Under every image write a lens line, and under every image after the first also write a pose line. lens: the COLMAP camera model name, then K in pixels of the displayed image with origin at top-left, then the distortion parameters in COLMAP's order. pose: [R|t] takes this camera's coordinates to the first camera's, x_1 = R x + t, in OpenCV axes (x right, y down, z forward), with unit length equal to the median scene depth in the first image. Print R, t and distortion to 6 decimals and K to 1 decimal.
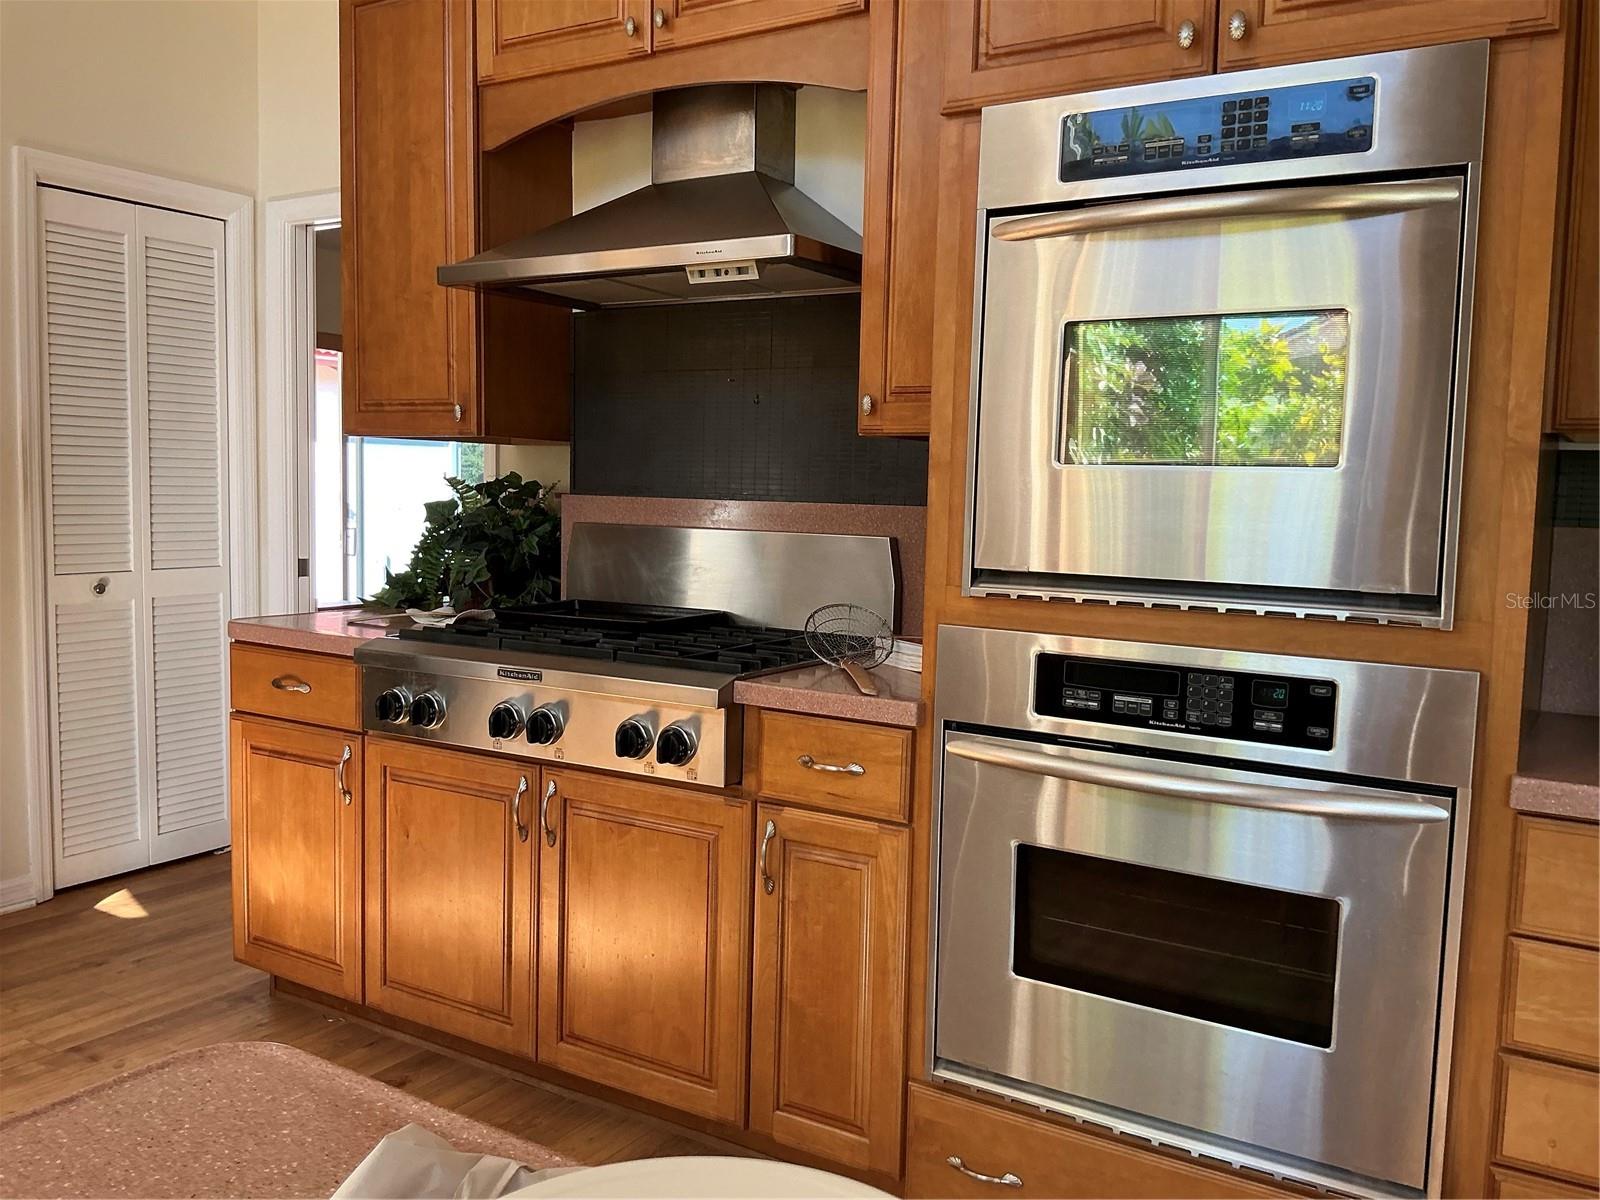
lens RADIAL K [[1314.9, 0, 800.0], [0, 1314.9, 600.0], [0, 0, 1]] dist [0.116230, -0.233098]
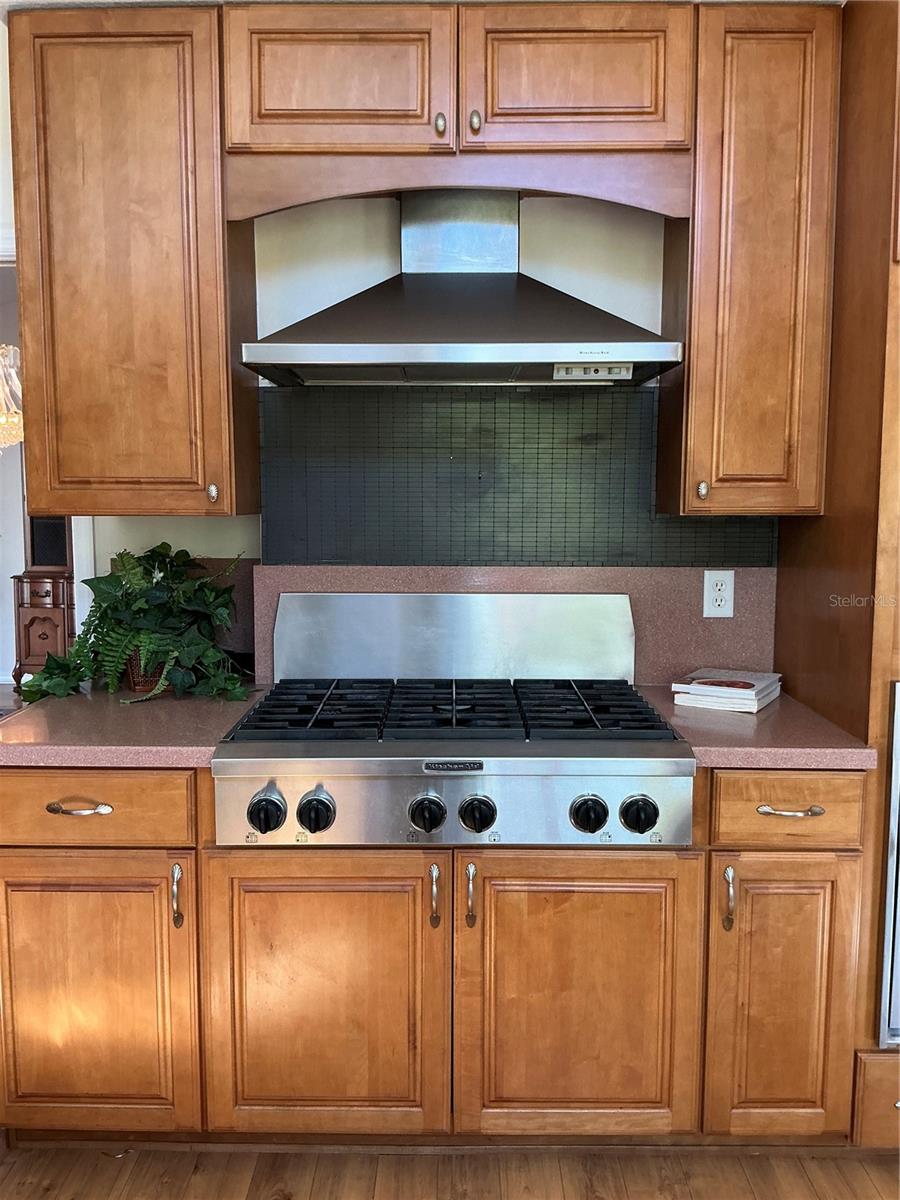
lens RADIAL K [[986.2, 0, 450.0], [0, 986.2, 600.0], [0, 0, 1]] dist [0.116230, -0.233098]
pose [[0.853787, -0.077159, 0.514874, -0.596621], [0.063495, 0.997006, 0.044122, -0.103753], [-0.516737, -0.004979, 0.856130, 0.361253]]
